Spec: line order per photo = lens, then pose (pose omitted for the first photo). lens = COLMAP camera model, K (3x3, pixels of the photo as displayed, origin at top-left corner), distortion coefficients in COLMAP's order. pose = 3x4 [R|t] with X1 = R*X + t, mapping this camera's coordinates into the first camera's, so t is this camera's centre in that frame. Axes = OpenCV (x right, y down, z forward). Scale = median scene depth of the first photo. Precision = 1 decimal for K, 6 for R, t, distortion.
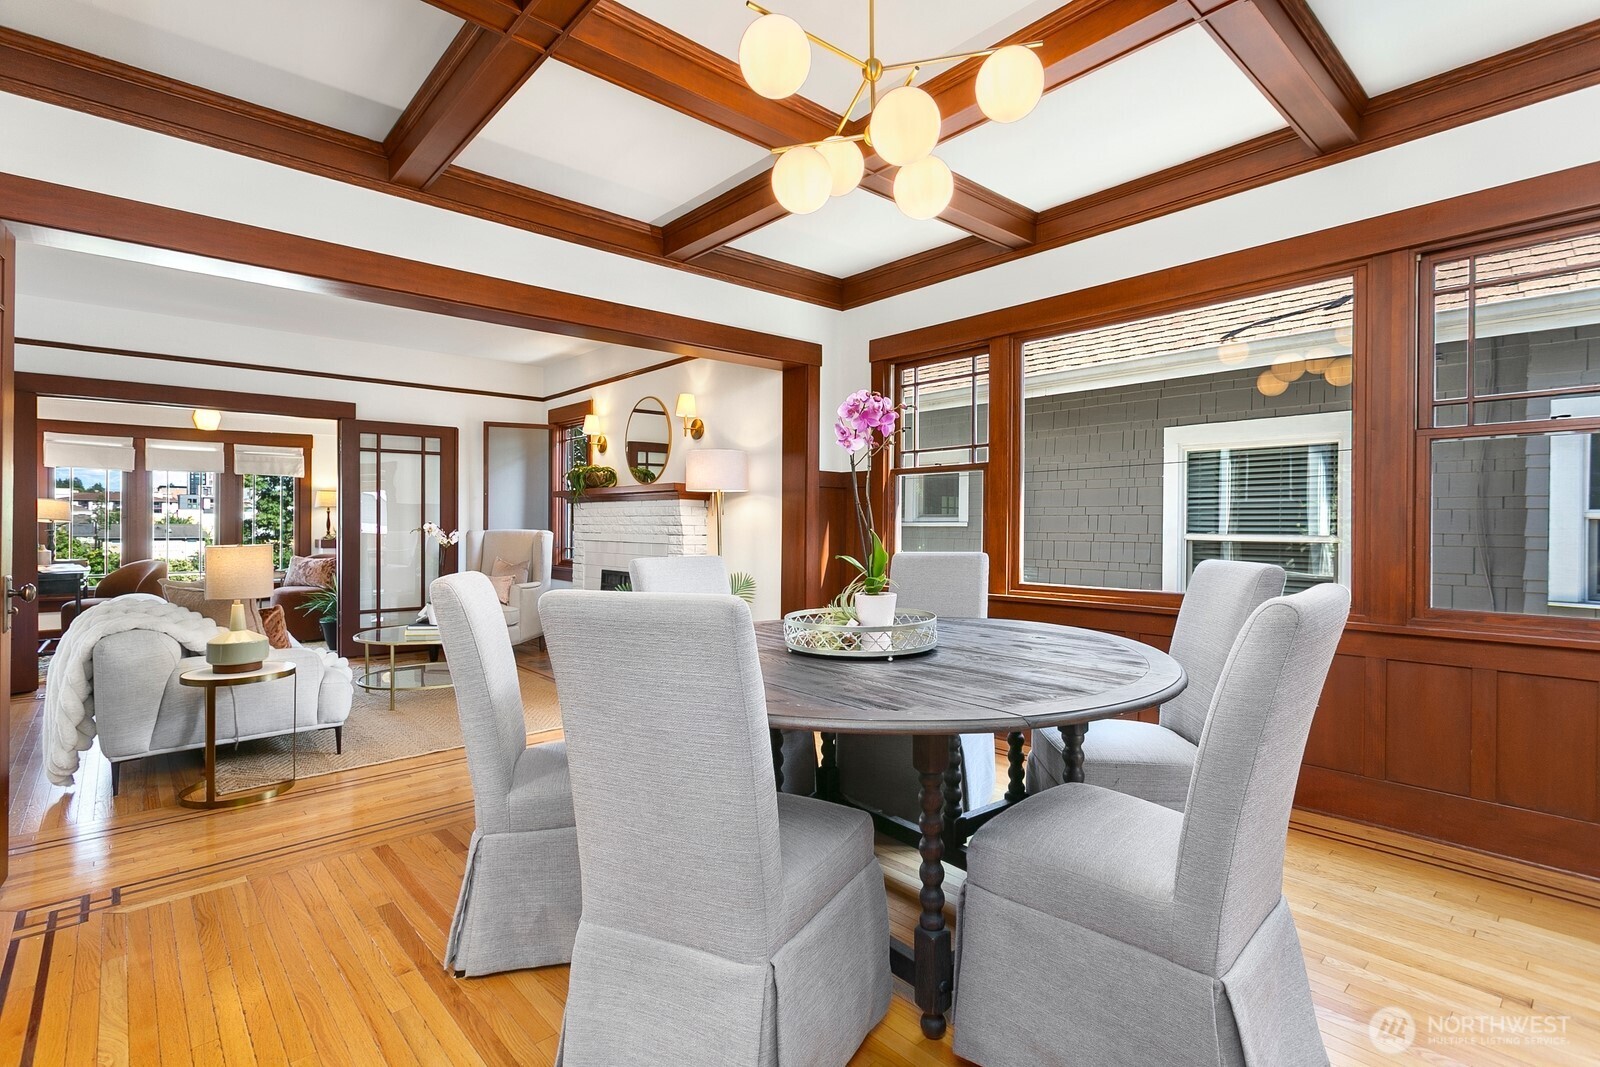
lens RADIAL K [[759.4, 0, 800.2], [0, 759.4, 522.8], [0, 0, 1]] dist [0.000983, 0.001883]
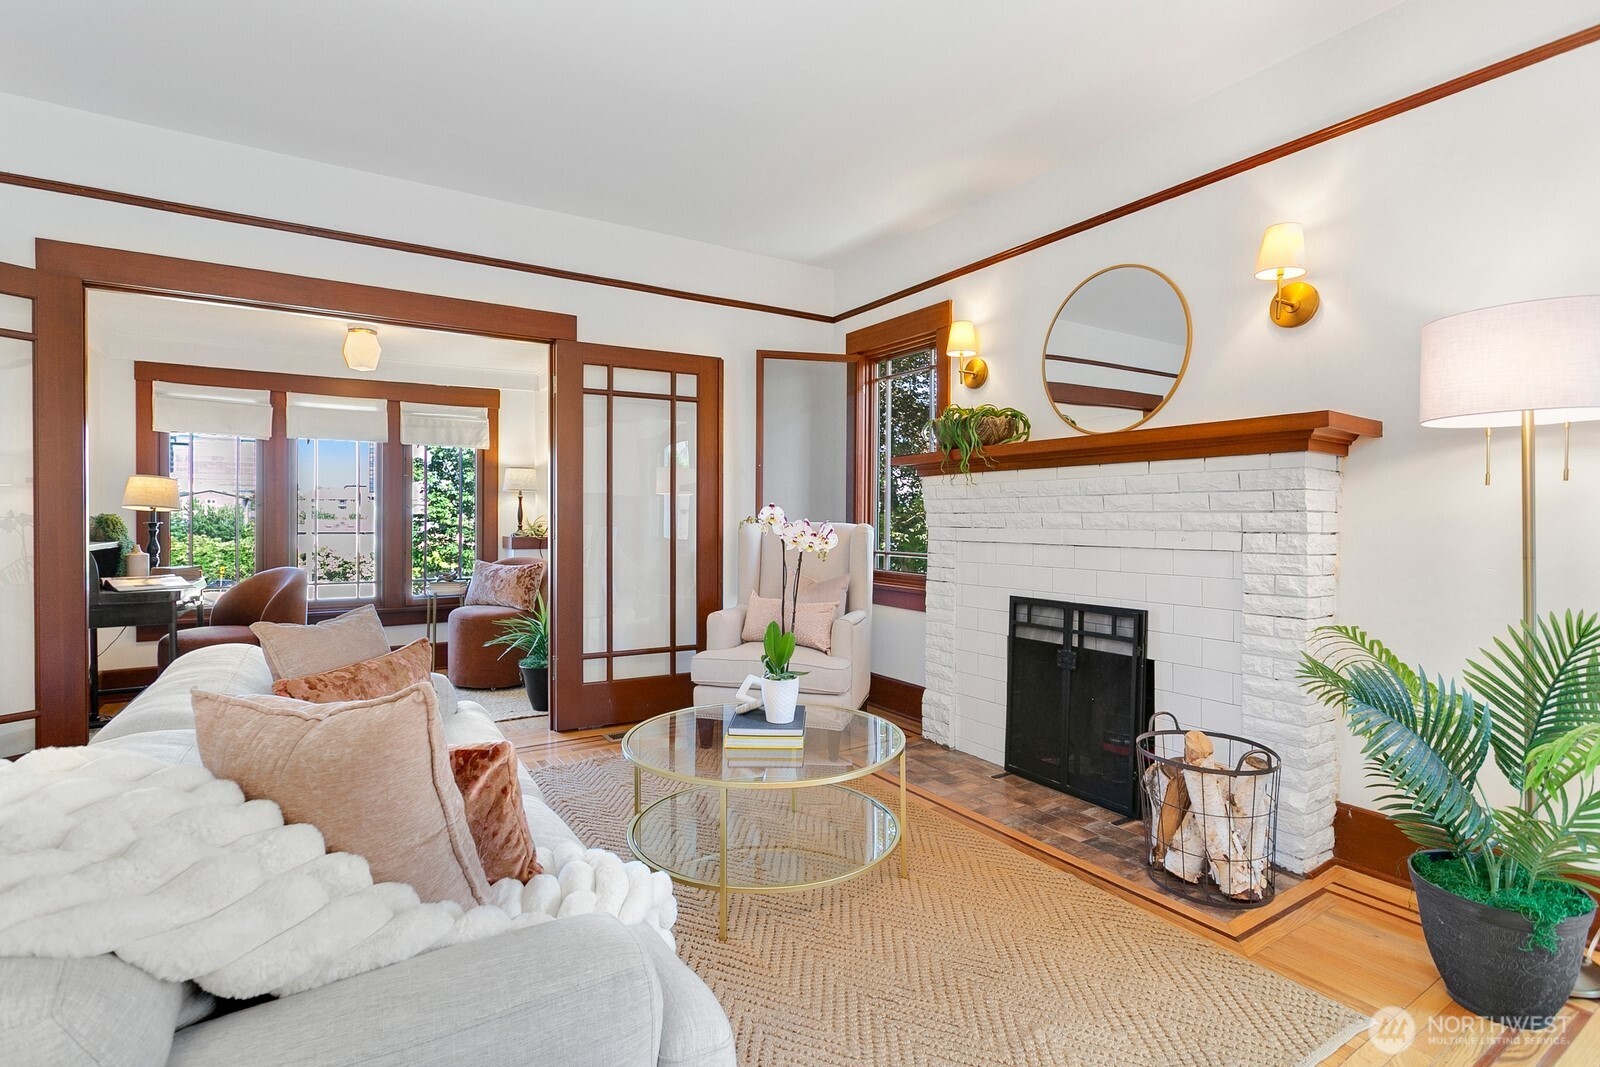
lens RADIAL K [[759.4, 0, 795.1], [0, 759.4, 518.7], [0, 0, 1]] dist [0.000983, 0.001883]
pose [[0.986237, -0.000151, -0.165337, -0.302397], [0.000167, 1.000000, 0.000080, 0.006289], [0.165337, -0.000106, 0.986237, 0.414393]]
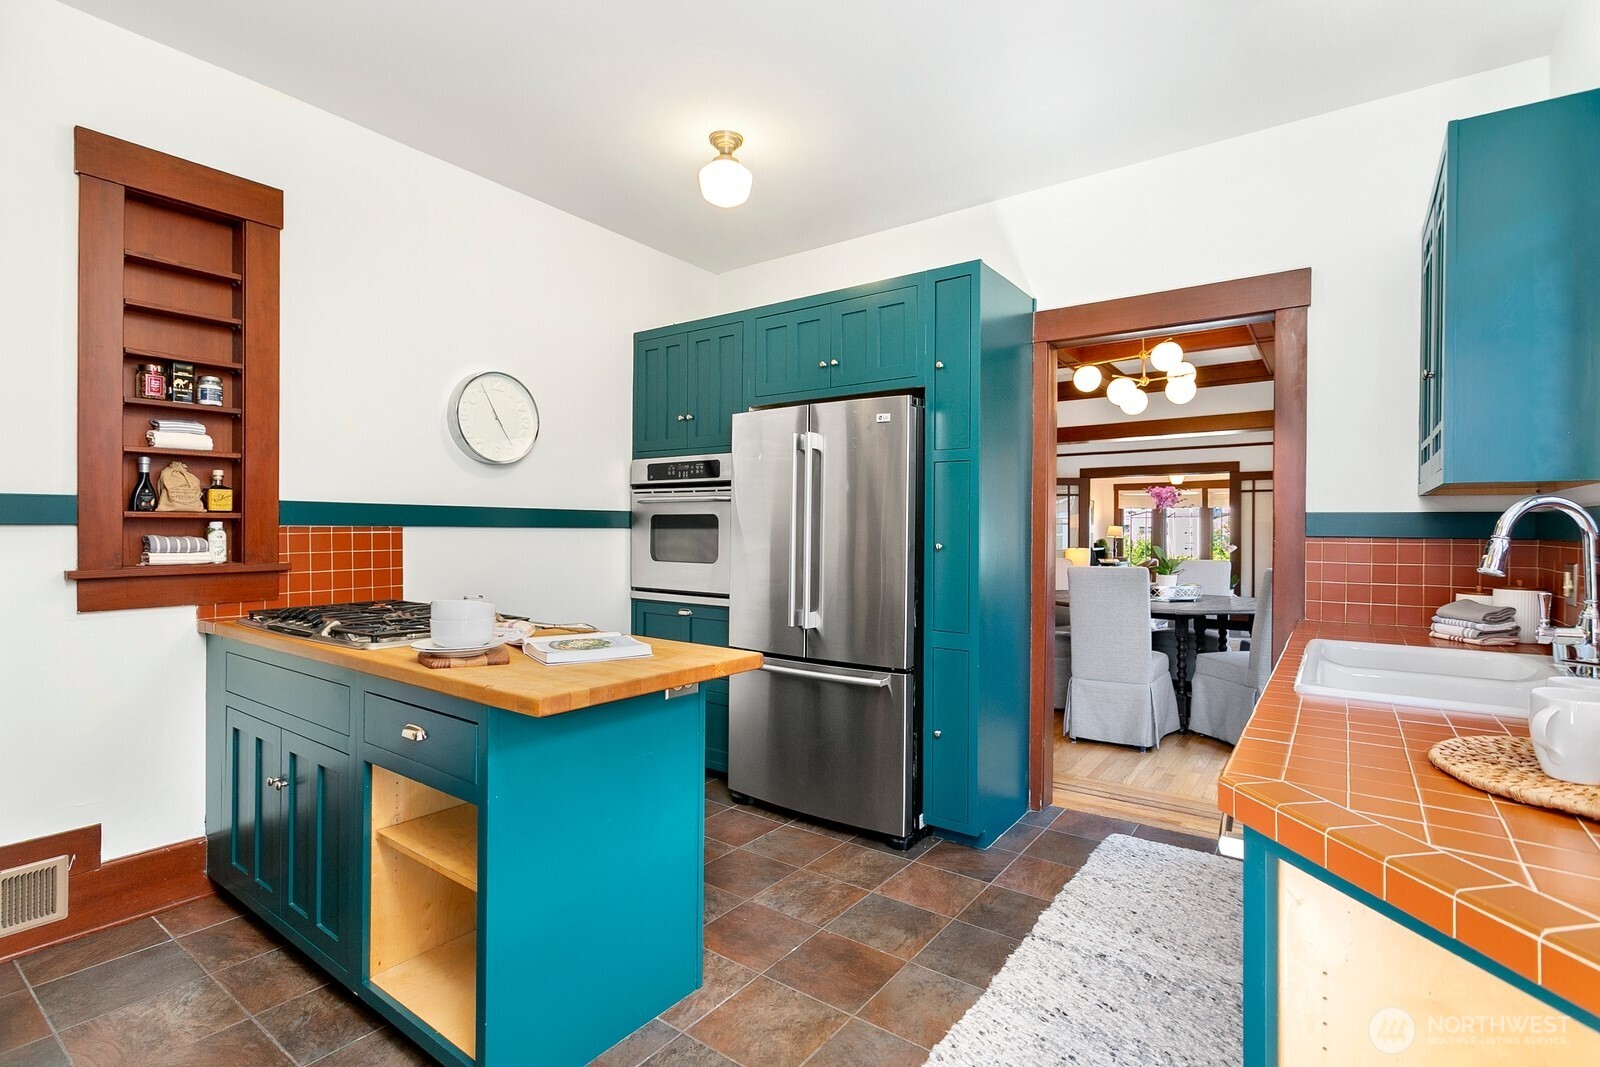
lens RADIAL K [[759.4, 0, 800.0], [0, 759.4, 533.5], [0, 0, 1]] dist [0.000983, 0.001883]
pose [[0.211645, -0.000042, -0.977347, 0.719072], [0.000135, 1.000000, -0.000014, -0.010865], [0.977347, -0.000129, 0.211645, -0.195647]]
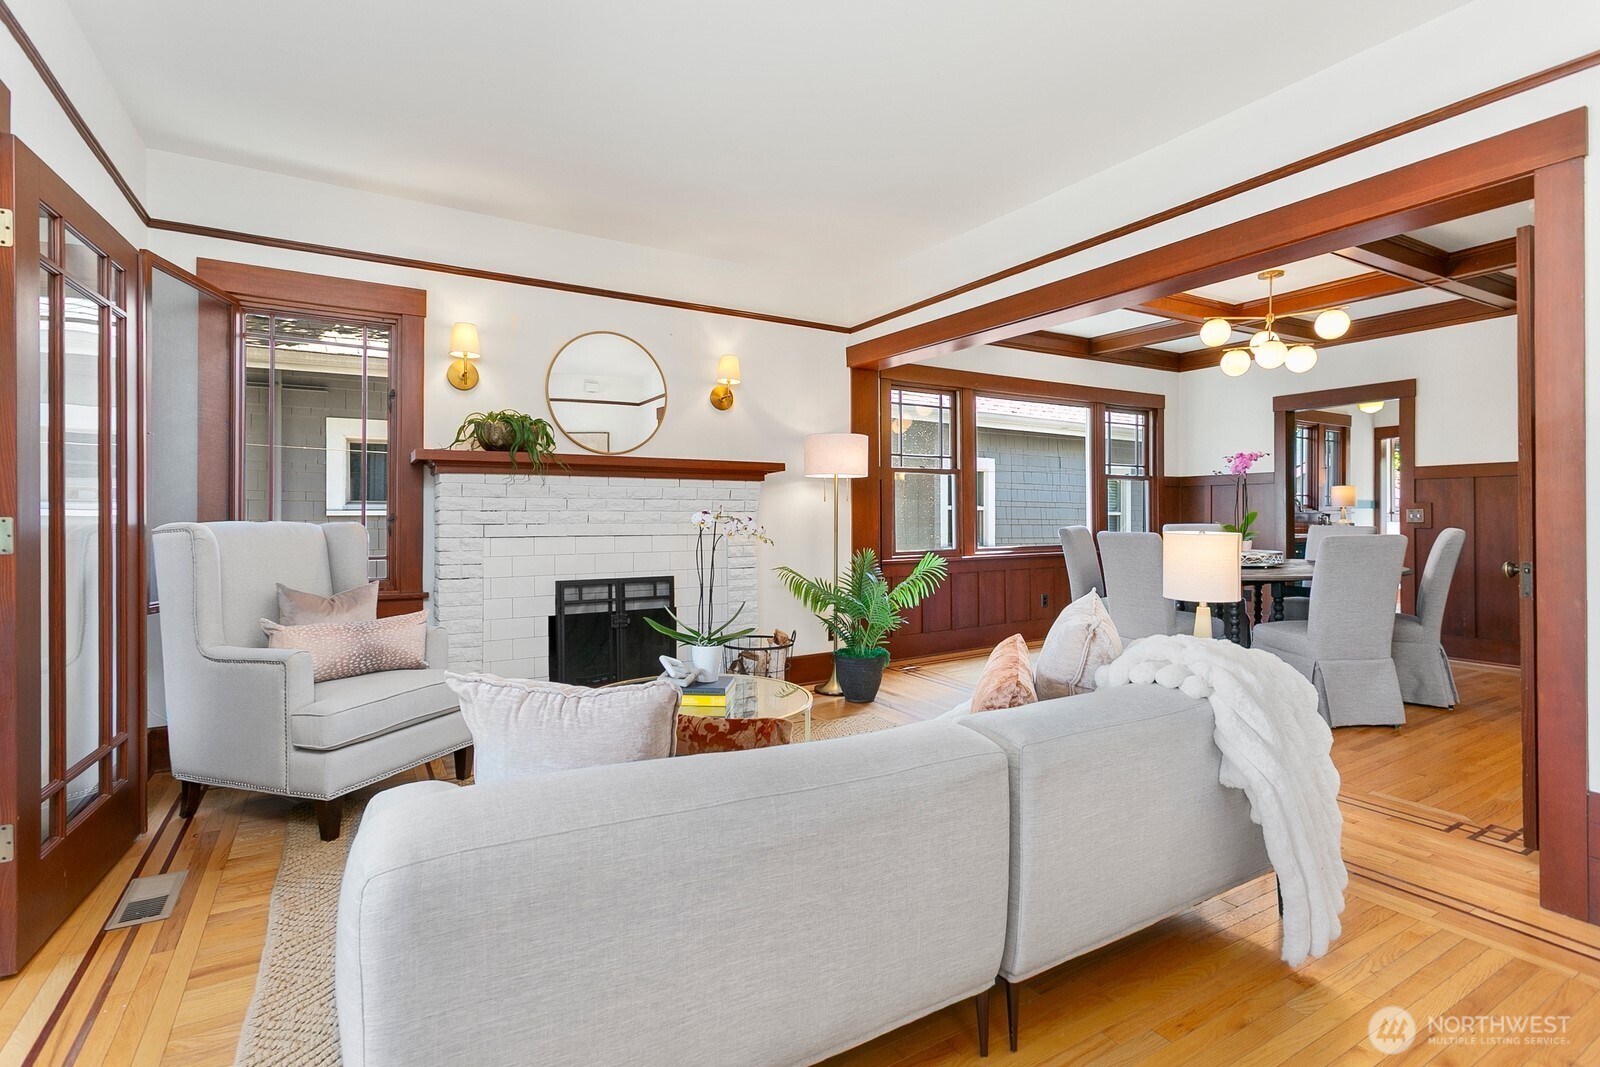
lens RADIAL K [[759.4, 0, 797.6], [0, 759.4, 524.0], [0, 0, 1]] dist [0.000983, 0.001883]
pose [[0.189741, -0.011952, 0.981761, -0.821115], [0.002330, 0.999929, 0.011723, 0.006297], [-0.981831, 0.000063, 0.189755, 0.652274]]
